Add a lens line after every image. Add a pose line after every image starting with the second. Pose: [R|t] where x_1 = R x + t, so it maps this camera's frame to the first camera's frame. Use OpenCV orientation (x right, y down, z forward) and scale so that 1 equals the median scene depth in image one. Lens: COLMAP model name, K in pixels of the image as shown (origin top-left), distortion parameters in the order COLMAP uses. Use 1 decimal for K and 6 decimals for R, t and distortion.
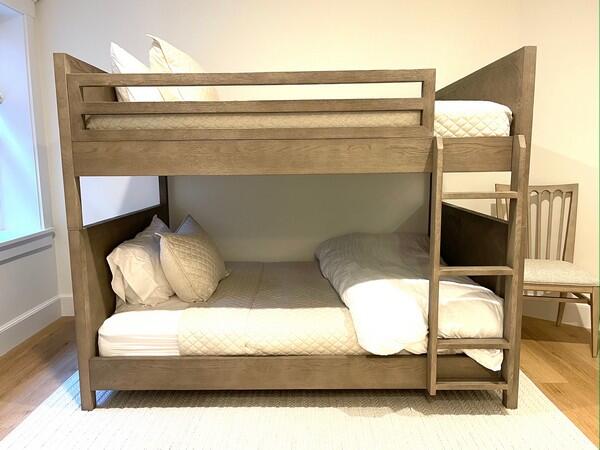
lens RADIAL K [[465.4, 0, 299.6], [0, 465.4, 223.2], [0, 0, 1]] dist [0.012503, -0.004818]
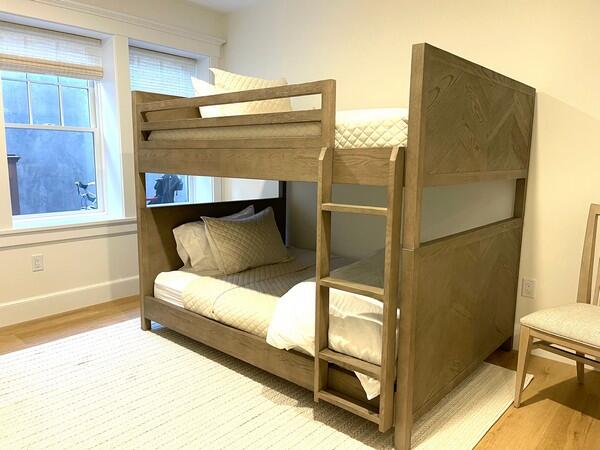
lens RADIAL K [[465.4, 0, 299.3], [0, 465.4, 226.1], [0, 0, 1]] dist [0.012503, -0.004818]
pose [[0.755174, 0.116291, -0.645126, 0.859554], [-0.106185, 0.992842, 0.054673, -0.061996], [0.646867, 0.027215, 0.762117, 0.189175]]
